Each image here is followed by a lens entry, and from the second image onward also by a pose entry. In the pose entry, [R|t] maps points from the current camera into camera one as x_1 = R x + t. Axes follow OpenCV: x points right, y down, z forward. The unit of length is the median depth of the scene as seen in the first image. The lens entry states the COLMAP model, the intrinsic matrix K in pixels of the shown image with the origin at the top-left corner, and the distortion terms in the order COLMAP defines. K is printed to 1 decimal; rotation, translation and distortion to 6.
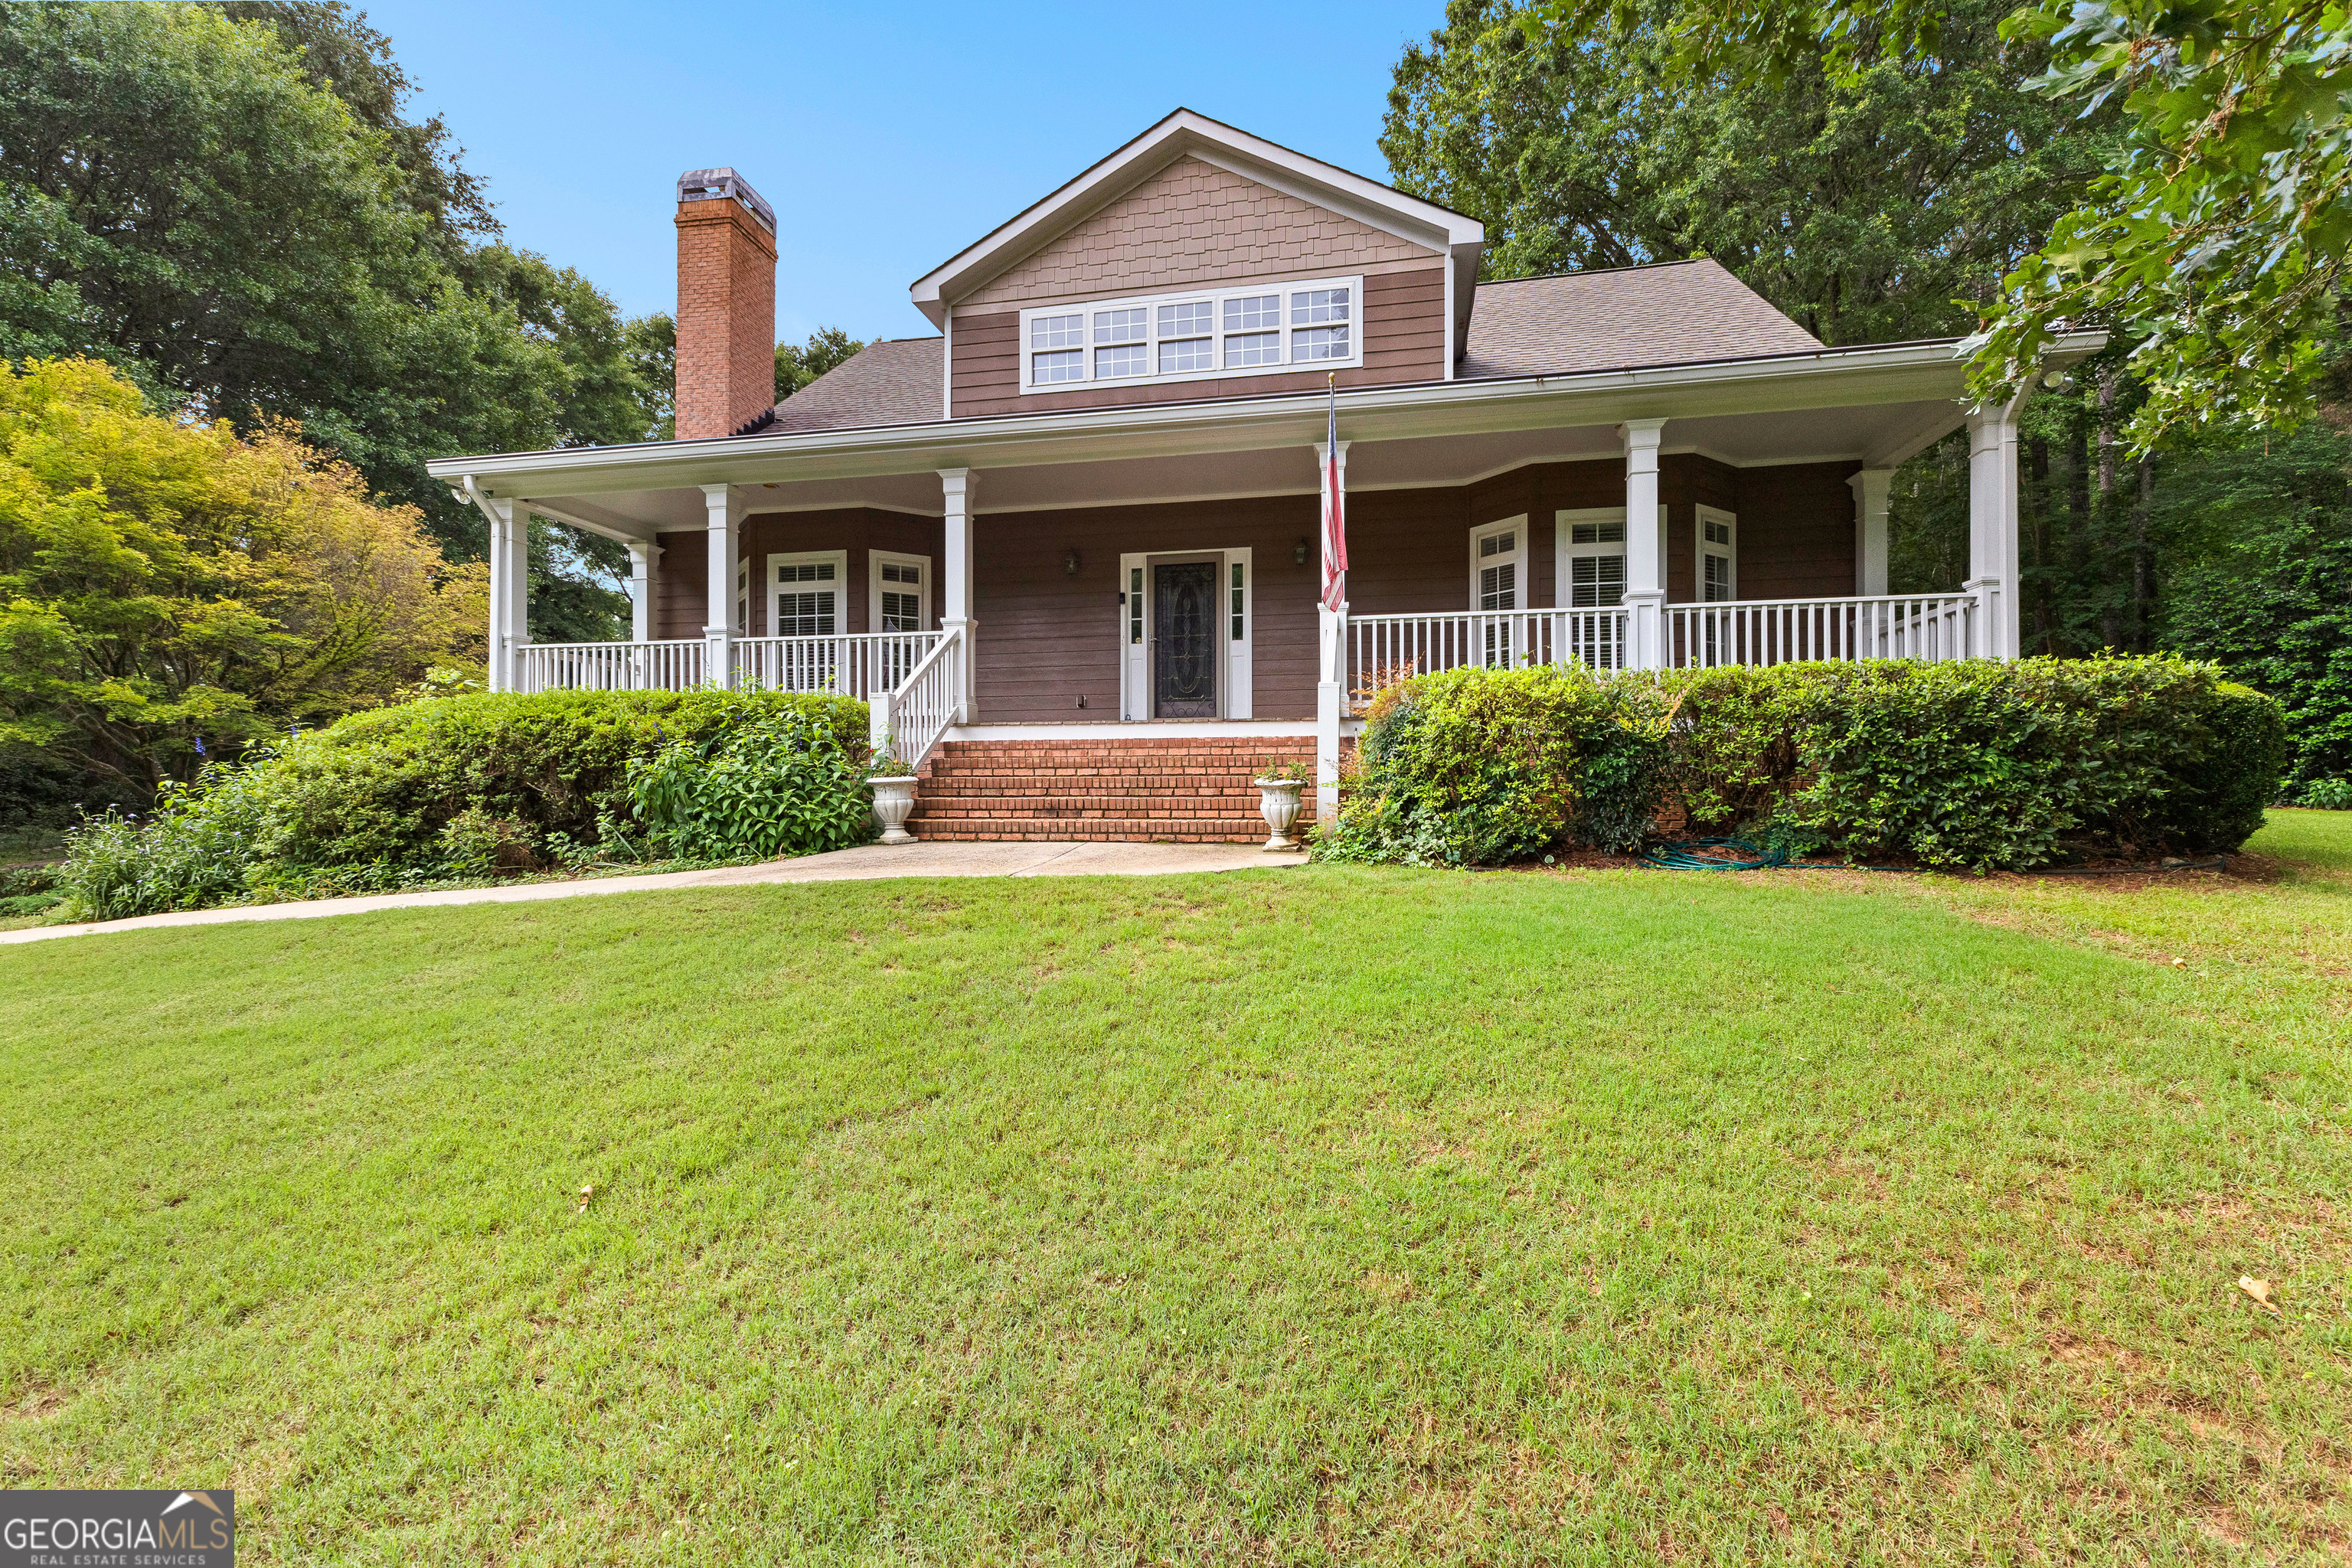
lens RADIAL K [[1079.9, 0, 1176.0], [0, 1079.9, 784.0], [0, 0, 1]] dist [0.015794, -0.000535]
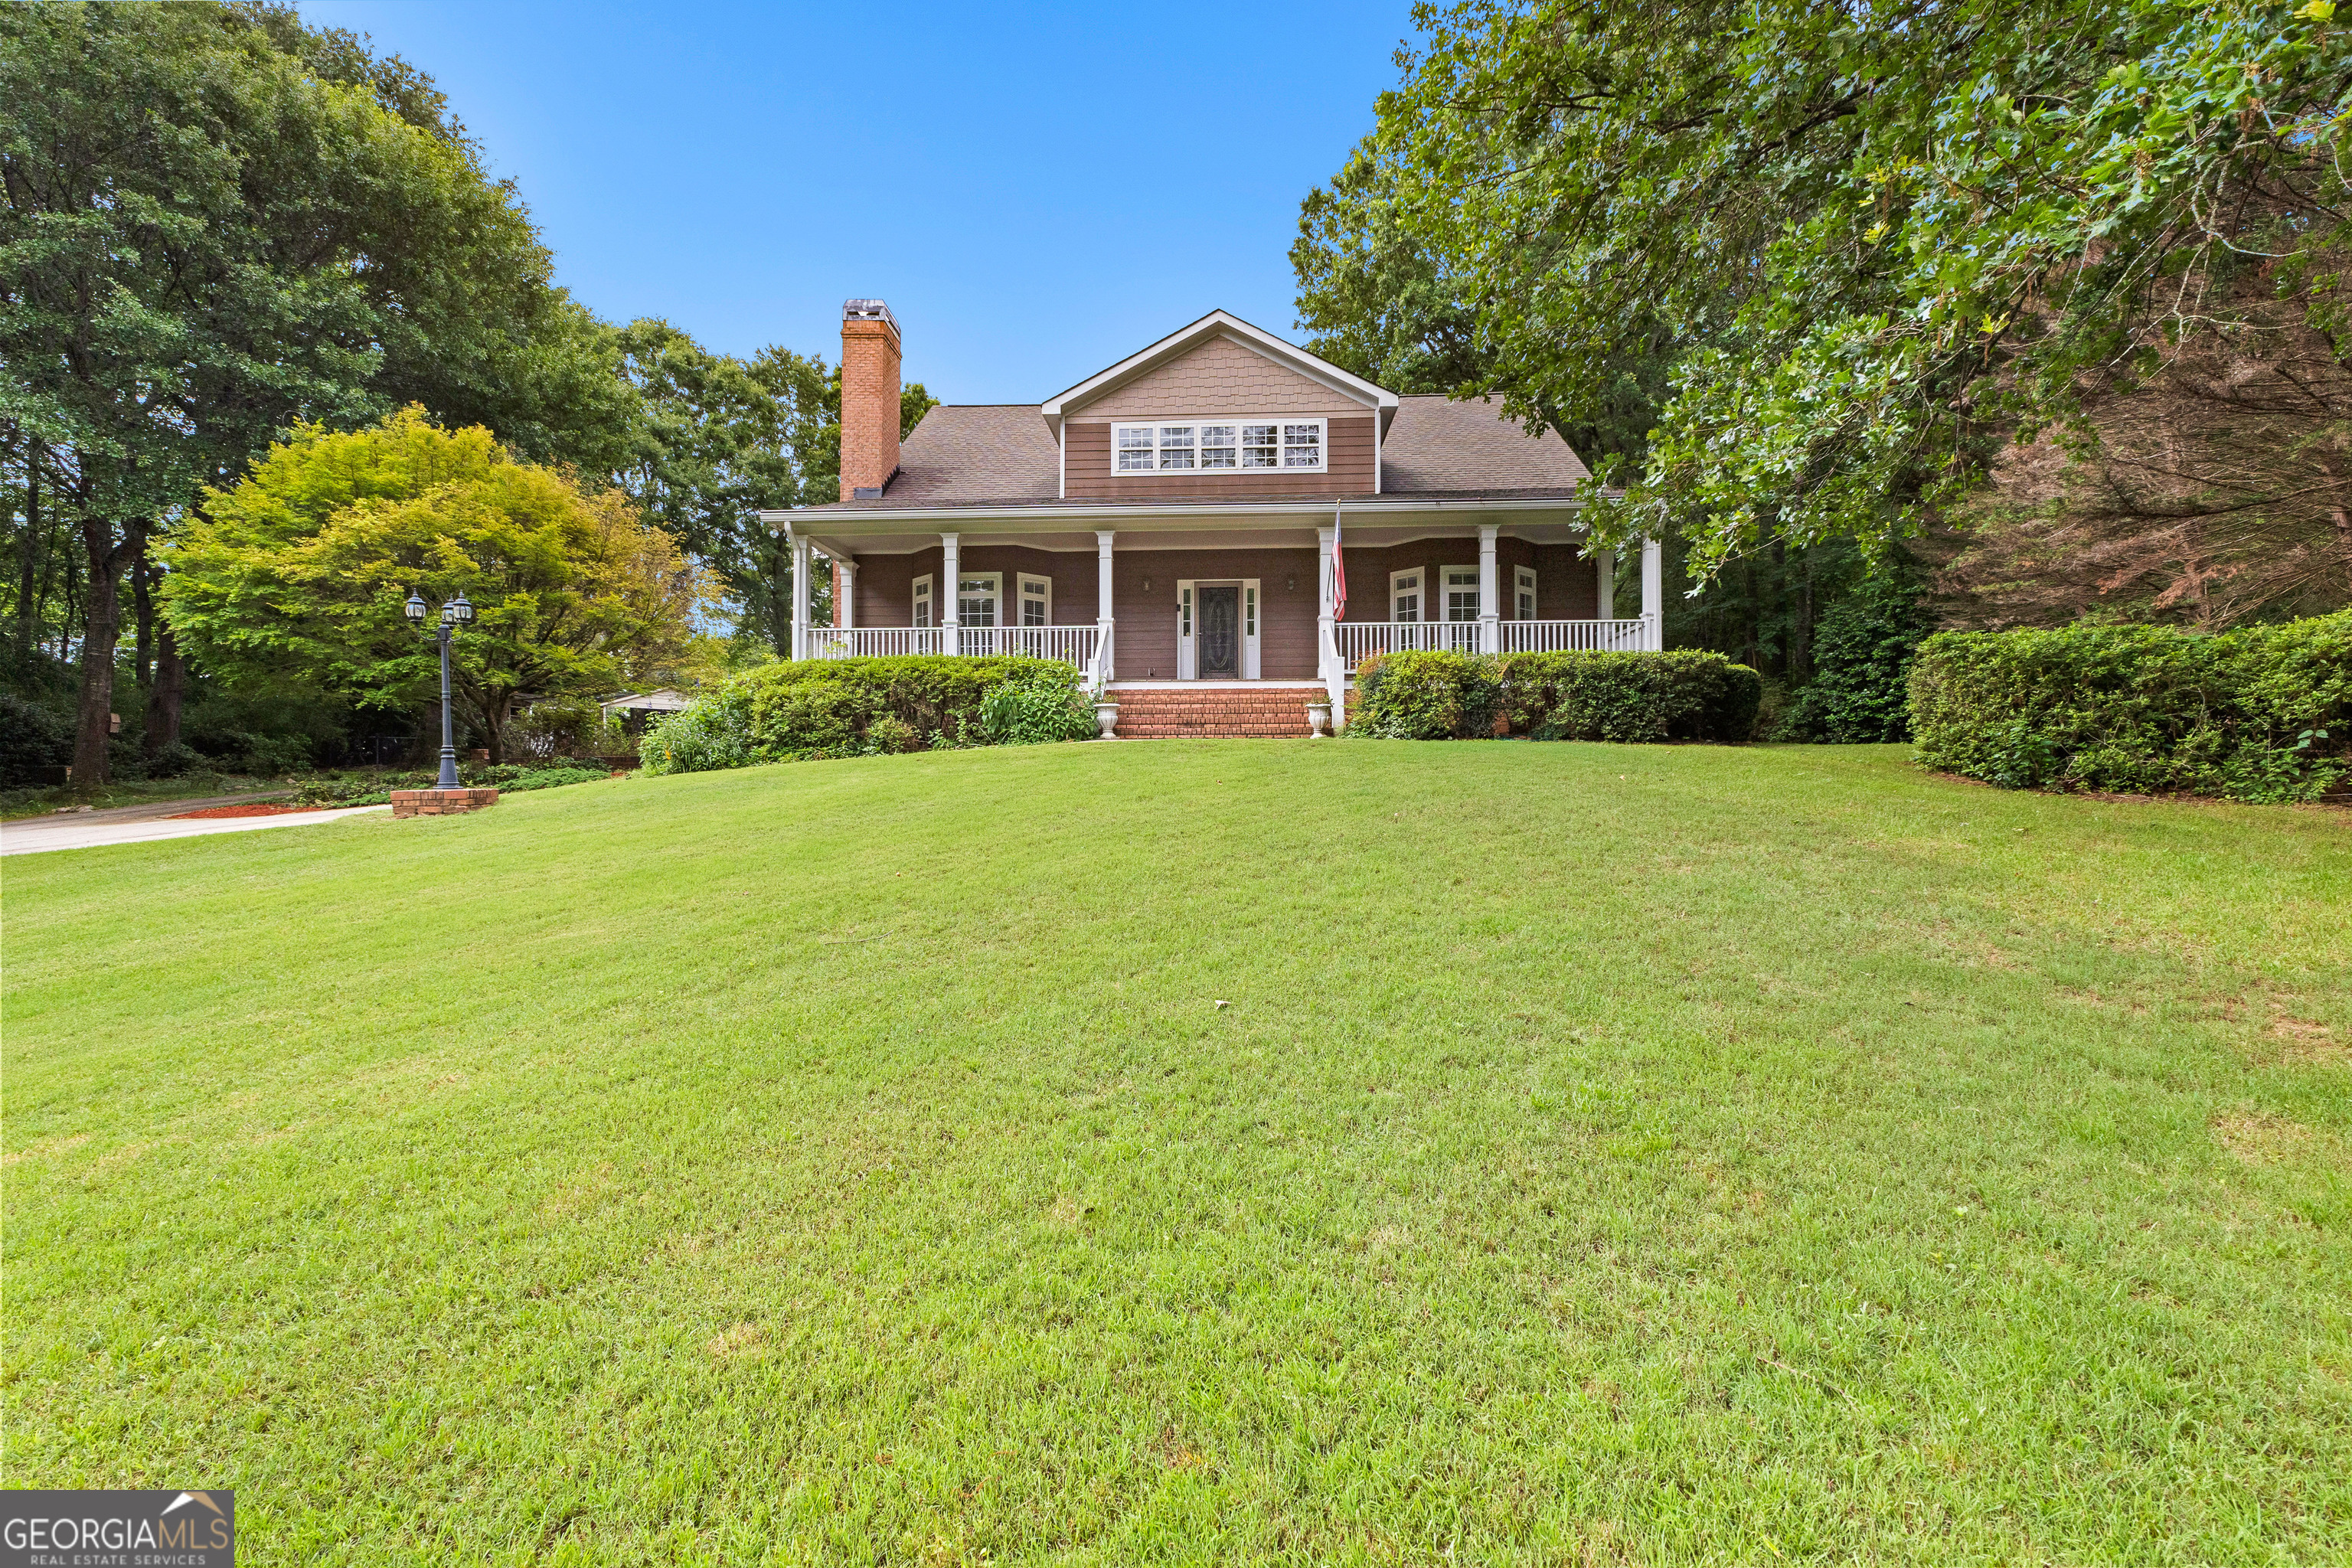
lens RADIAL K [[1029.5, 0, 1201.0], [0, 1029.5, 785.1], [0, 0, 1]] dist [0.013887, 0.000235]
pose [[0.989070, 0.000981, 0.147444, -0.278026], [-0.002271, 0.999961, 0.008580, 0.089902], [-0.147429, -0.008821, 0.989033, -0.597516]]
